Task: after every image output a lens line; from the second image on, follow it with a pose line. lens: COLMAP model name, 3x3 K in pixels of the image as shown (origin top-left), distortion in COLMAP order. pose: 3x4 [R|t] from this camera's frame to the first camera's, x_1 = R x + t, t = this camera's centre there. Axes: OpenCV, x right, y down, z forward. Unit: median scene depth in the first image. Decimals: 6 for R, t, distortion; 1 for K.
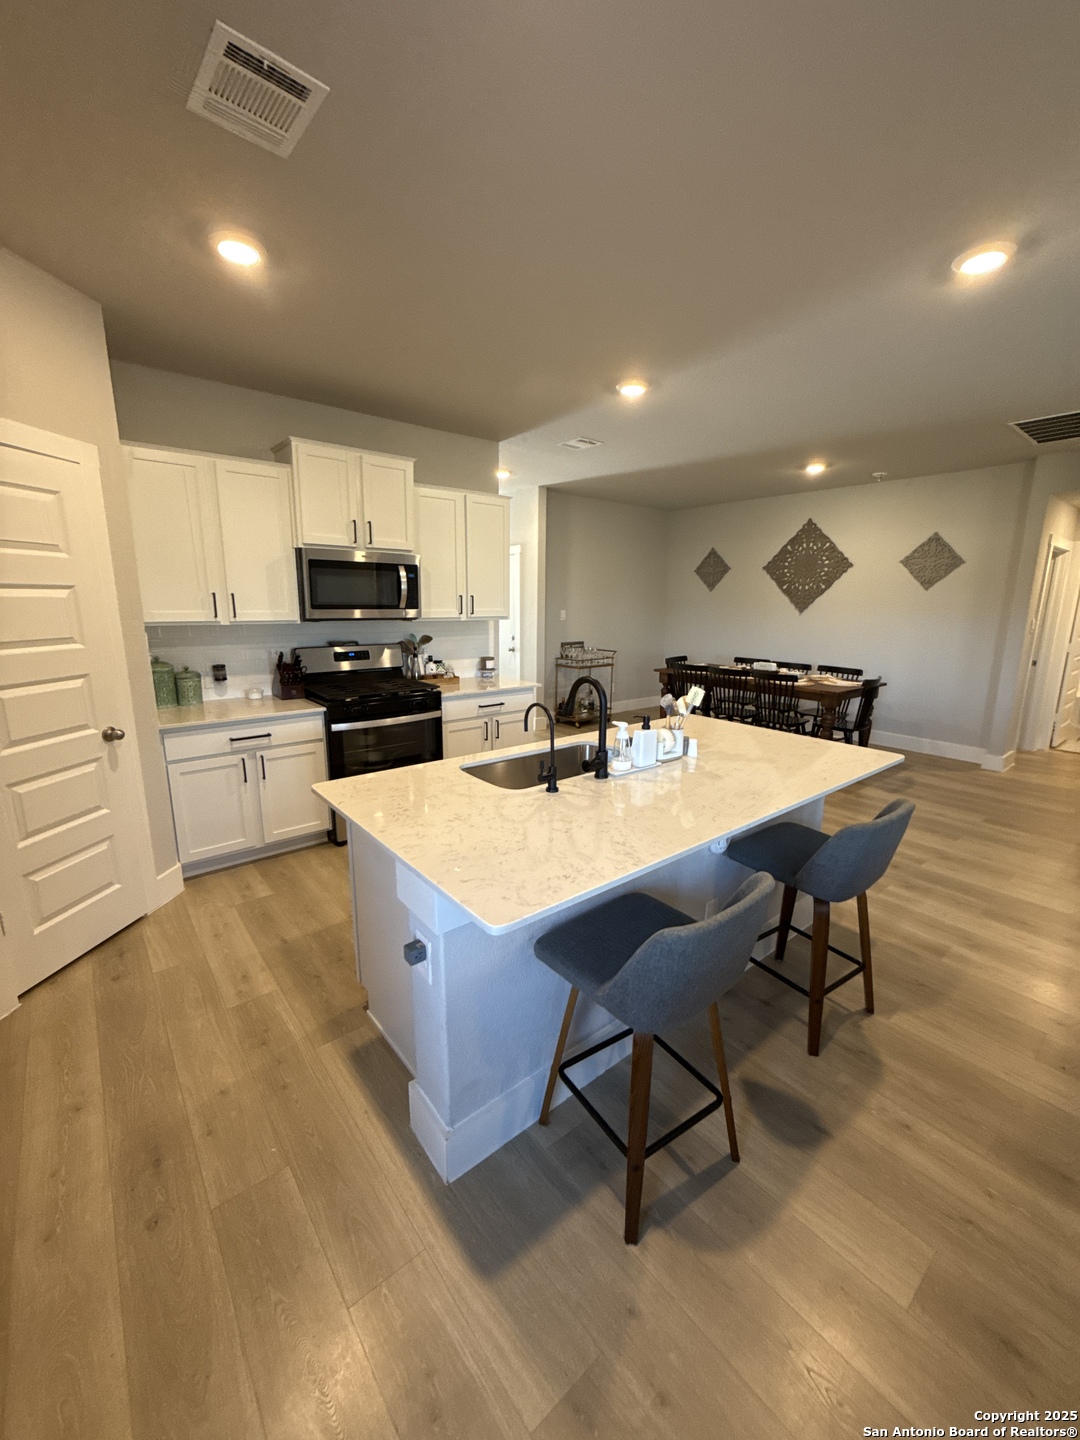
lens RADIAL K [[570.5, 0, 538.5], [0, 570.5, 715.2], [0, 0, 1]] dist [0.000759, -0.000052]
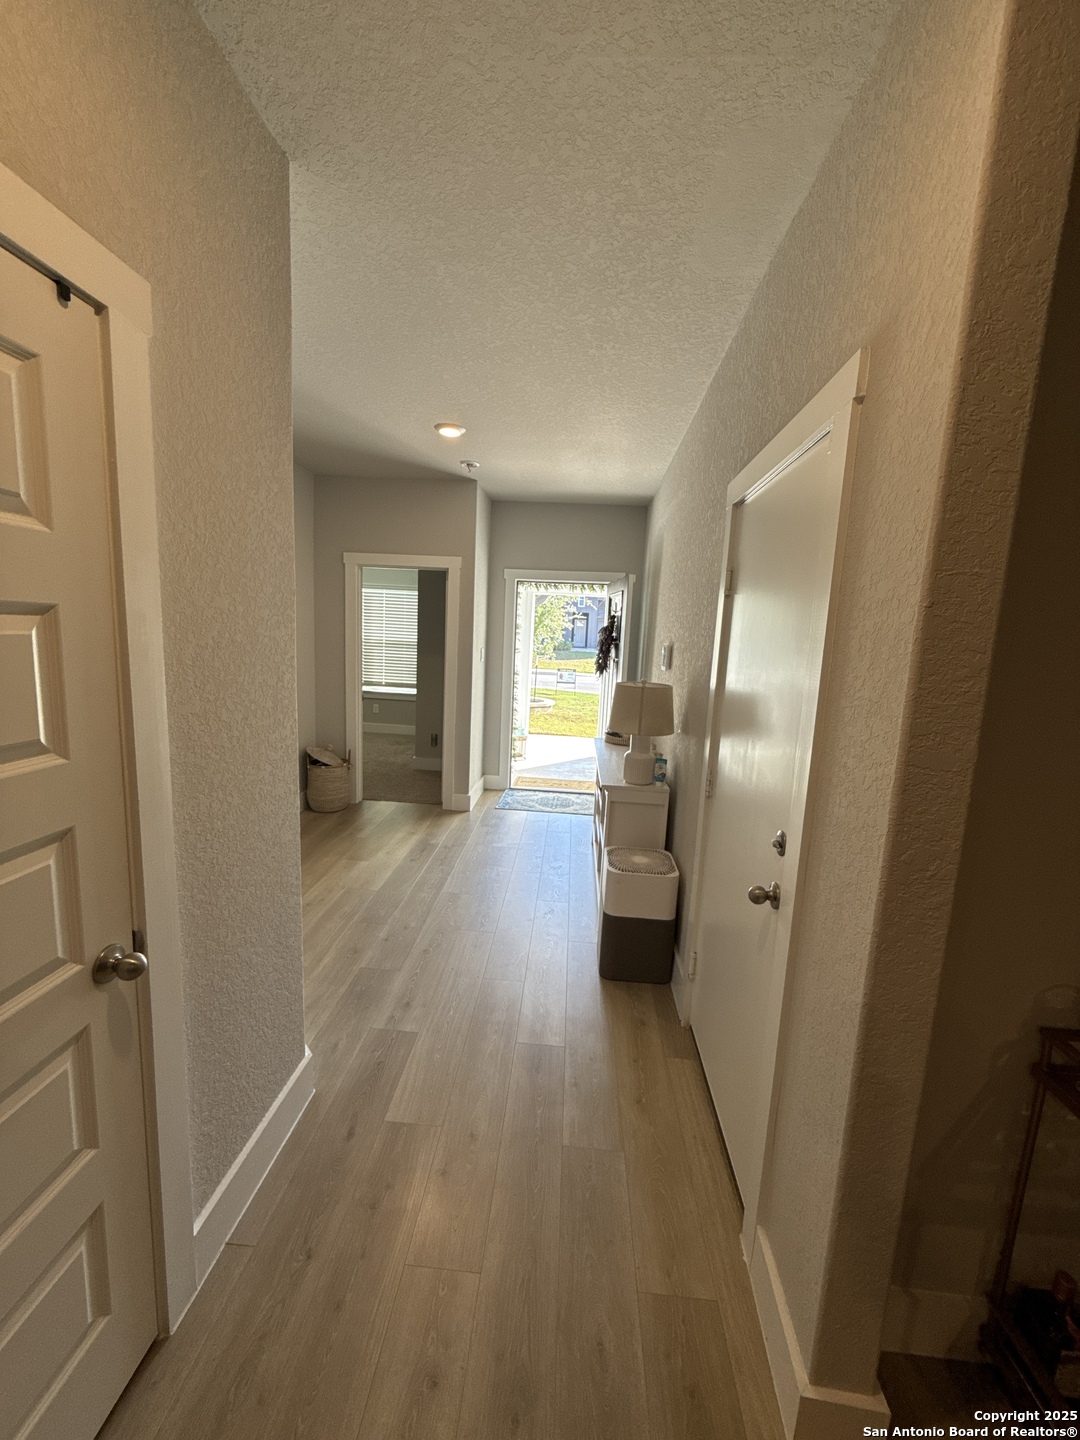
lens RADIAL K [[570.5, 0, 538.5], [0, 570.5, 715.2], [0, 0, 1]] dist [0.000759, -0.000052]
pose [[0.729094, 0.127075, -0.672513, 0.049860], [-0.178113, 0.983984, -0.007170, -0.308117], [0.660831, 0.125011, 0.740050, 1.472055]]
